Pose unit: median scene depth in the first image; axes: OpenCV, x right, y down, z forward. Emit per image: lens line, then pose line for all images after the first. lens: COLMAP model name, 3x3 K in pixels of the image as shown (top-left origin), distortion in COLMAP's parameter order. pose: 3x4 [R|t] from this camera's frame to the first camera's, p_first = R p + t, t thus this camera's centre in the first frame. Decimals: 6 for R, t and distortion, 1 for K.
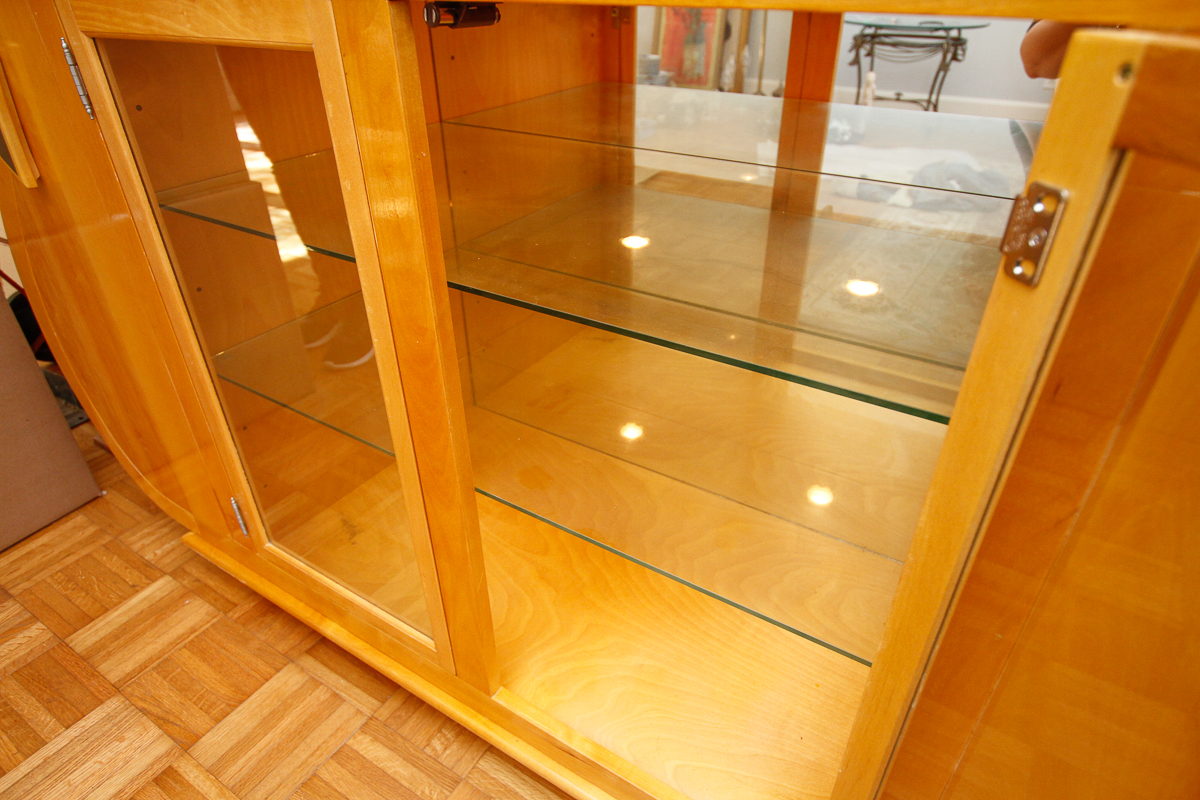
lens RADIAL K [[702.1, 0, 606.5], [0, 702.1, 410.8], [0, 0, 1]] dist [-0.016500, 0.000633]
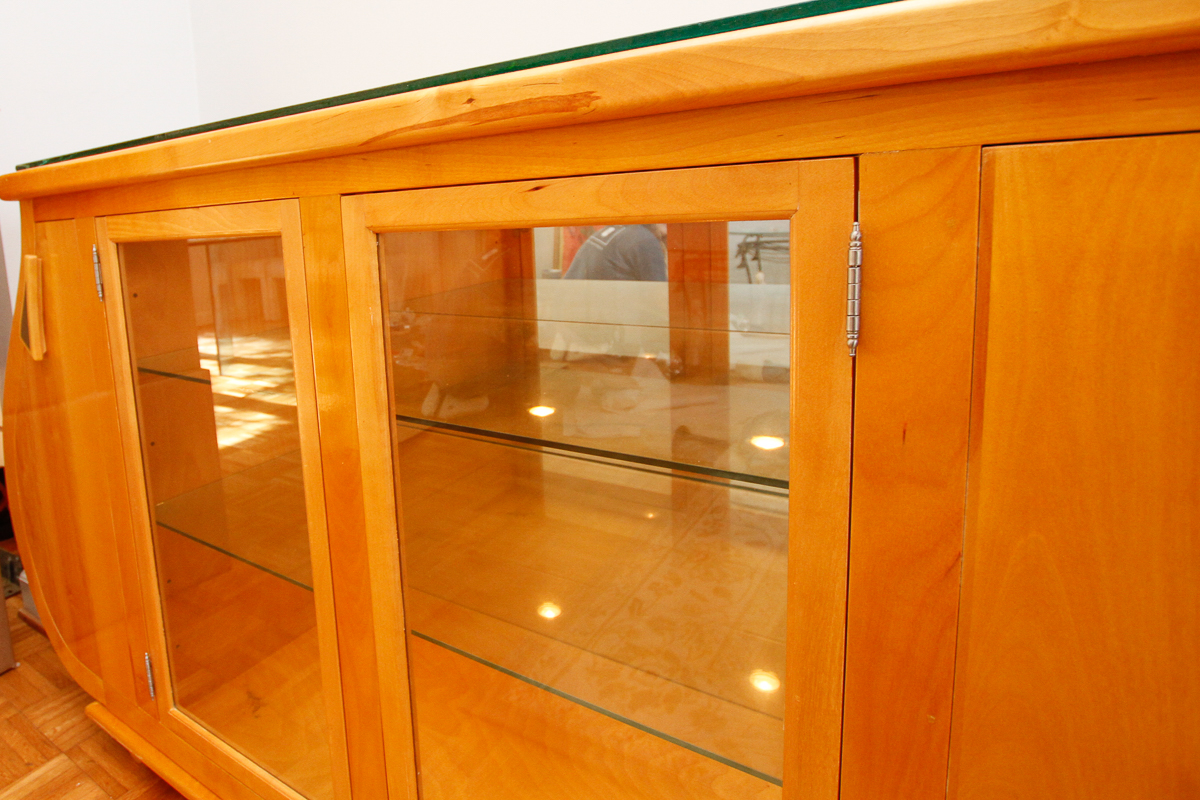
lens RADIAL K [[711.2, 0, 437.9], [0, 711.2, 307.1], [0, 0, 1]] dist [-0.030618, 0.001963]
pose [[0.993442, -0.040484, -0.106930, 0.007232], [-0.007897, 0.908691, -0.417395, 0.081023], [0.114064, 0.415502, 0.902412, -0.062190]]
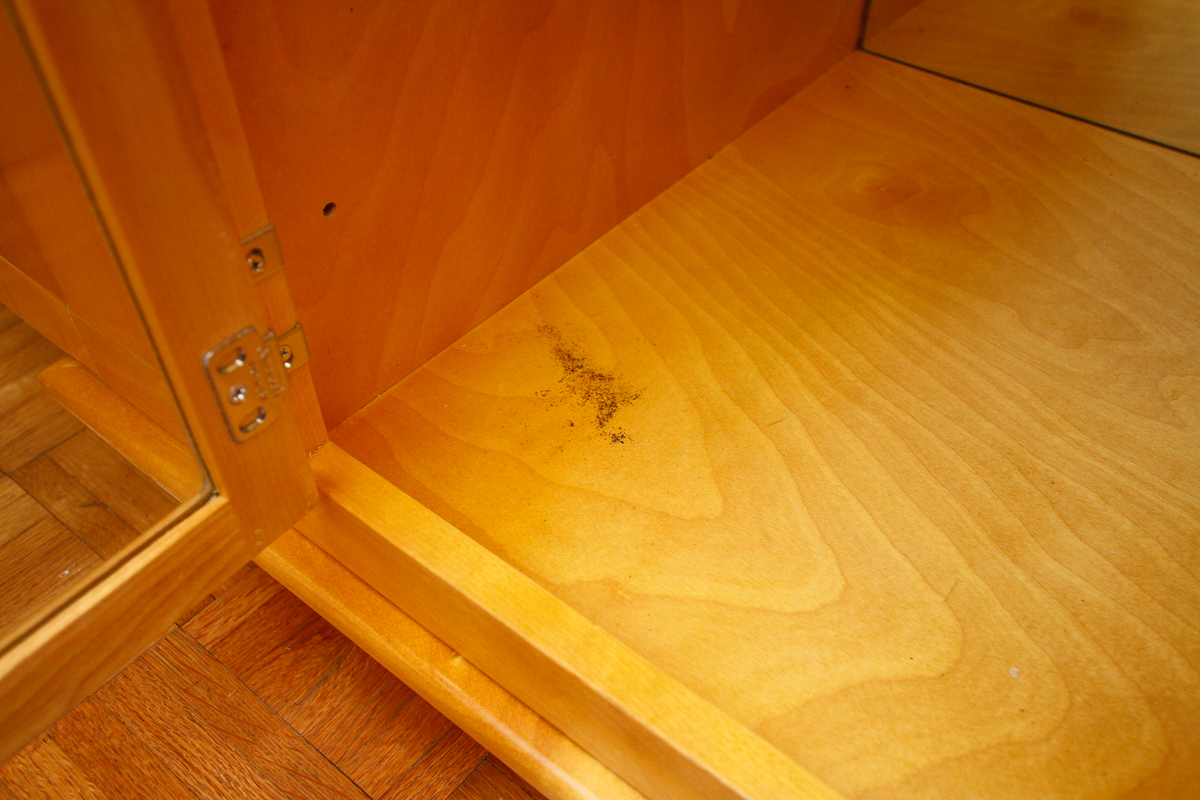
lens RADIAL K [[1032.3, 0, 601.2], [0, 1032.3, 407.0], [0, 0, 1]] dist [0.005767, 0.017442]
pose [[0.992421, 0.071976, -0.099597, -0.327624], [-0.051235, 0.979062, 0.197011, 0.096211], [0.111691, -0.190415, 0.975329, 0.601668]]
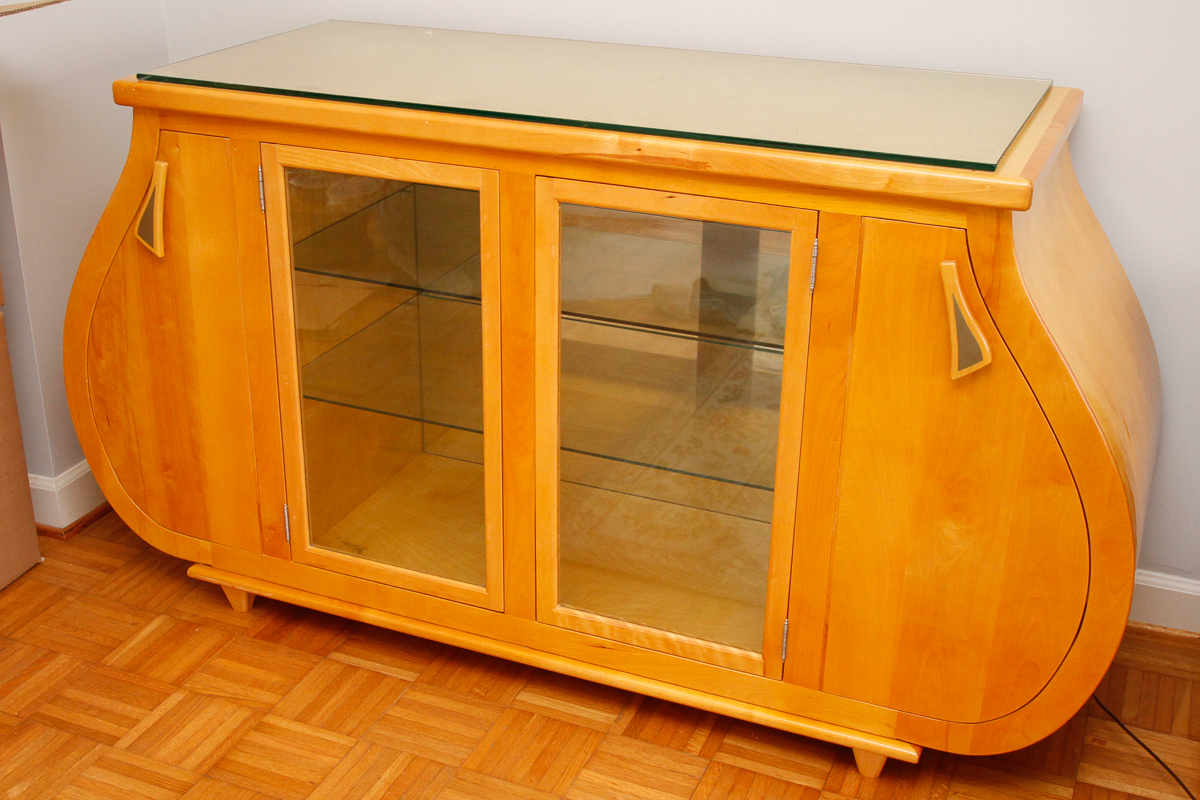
lens RADIAL K [[1485.0, 0, 549.9], [0, 1485.0, 394.6], [0, 0, 1]] dist [0.000346, 0.063102]
pose [[0.989689, -0.051289, 0.133734, -0.374003], [0.071702, 0.985683, -0.152603, 0.319089], [-0.123993, 0.160618, 0.979197, -1.379582]]
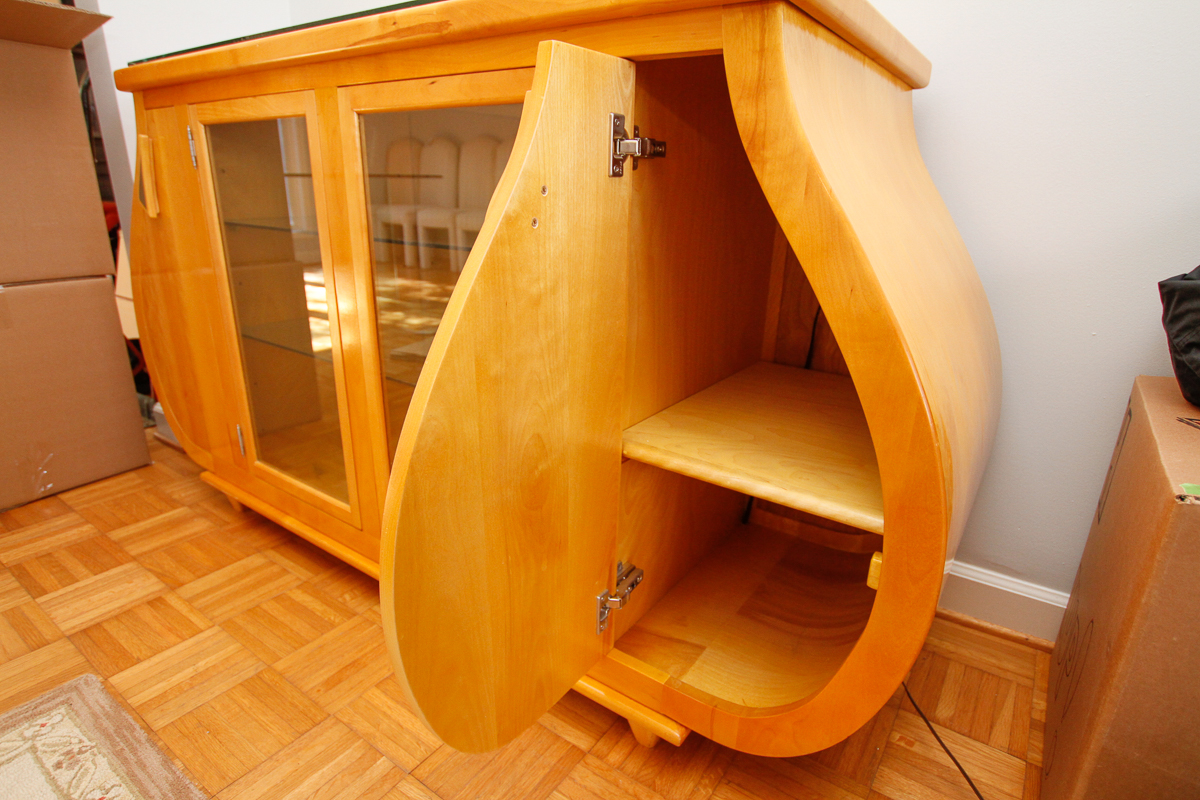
lens RADIAL K [[644.2, 0, 602.6], [0, 644.2, 412.3], [0, 0, 1]] dist [-0.021596, 0.001635]
pose [[0.998202, 0.045452, -0.039071, 0.258600], [-0.053225, 0.971940, -0.229126, 0.329047], [0.027560, 0.230794, 0.972612, -0.274860]]
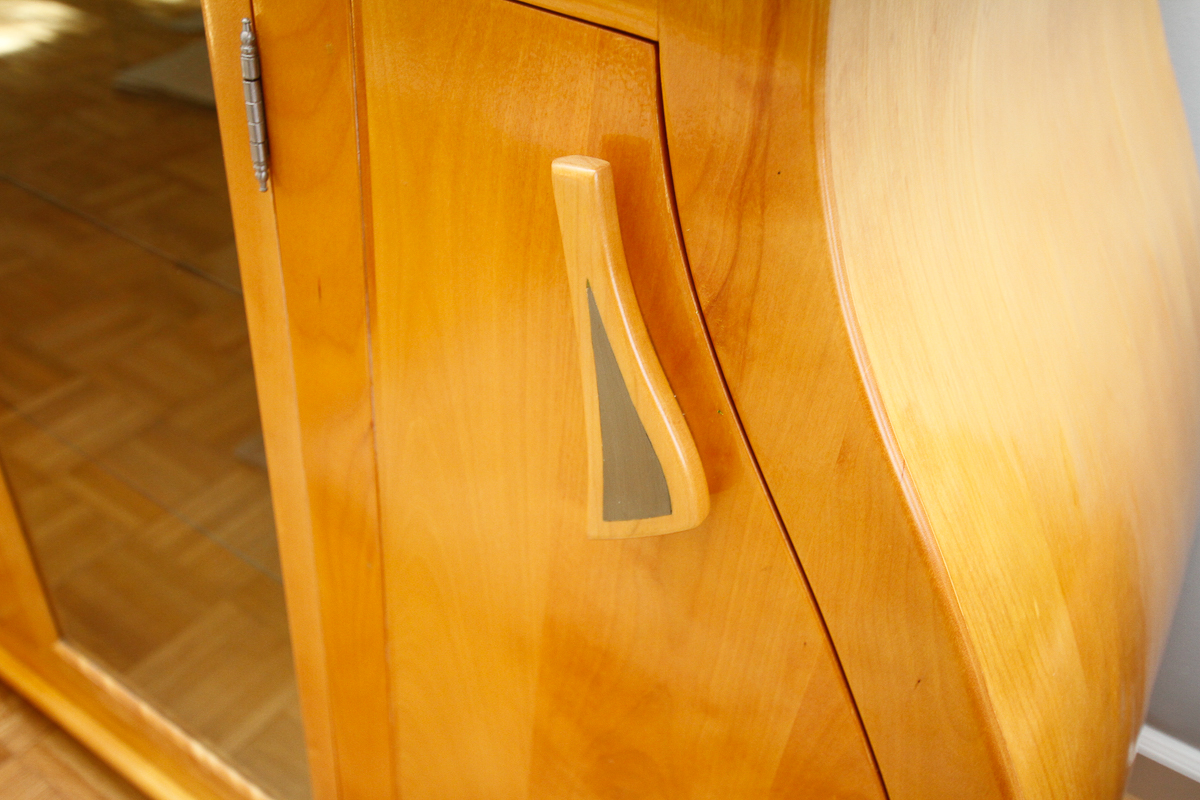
lens RADIAL K [[1032.3, 0, 601.2], [0, 1032.3, 407.0], [0, 0, 1]] dist [0.005767, 0.017442]
pose [[0.995509, 0.085184, 0.041289, 0.303418], [-0.087878, 0.993769, 0.068562, -0.001742], [-0.035191, -0.071882, 0.996792, -0.130440]]
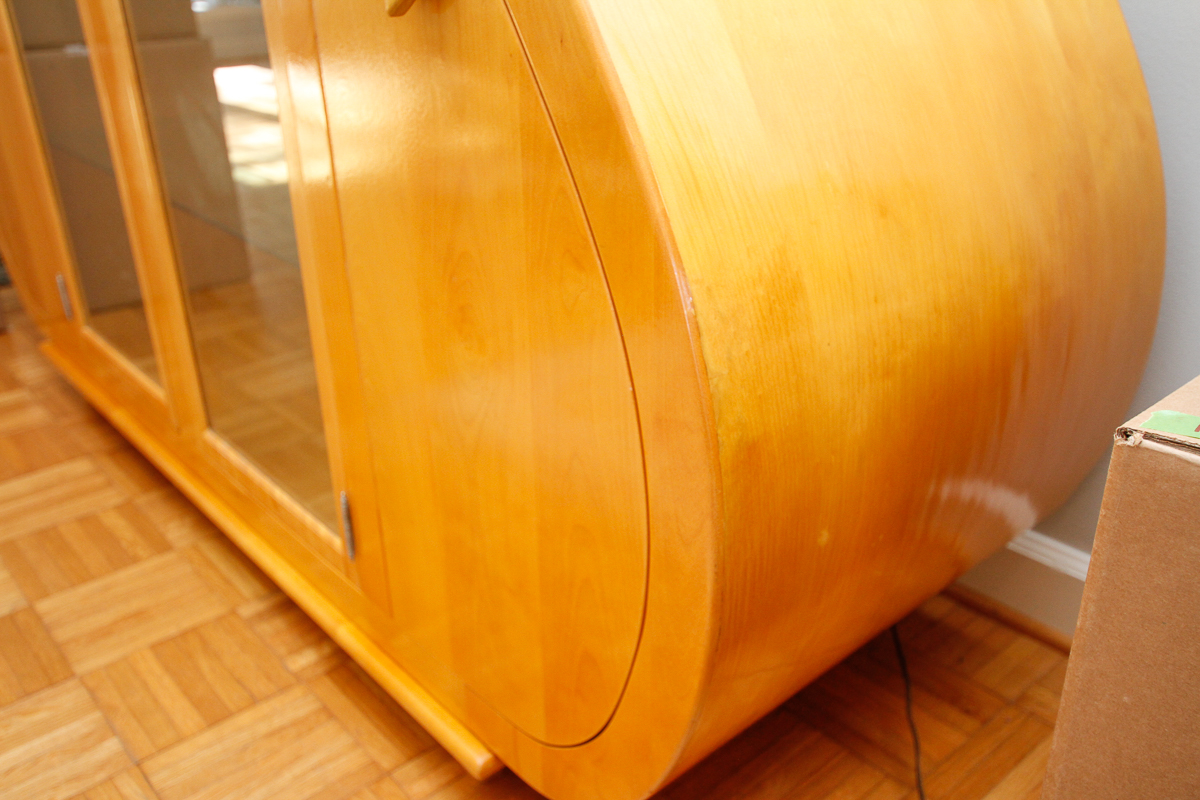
lens RADIAL K [[1032.3, 0, 601.2], [0, 1032.3, 407.0], [0, 0, 1]] dist [0.005767, 0.017442]
pose [[0.957298, 0.115137, -0.265186, 0.598783], [-0.147155, 0.983614, -0.104157, 0.321334], [0.248849, 0.138732, 0.958555, -0.225686]]
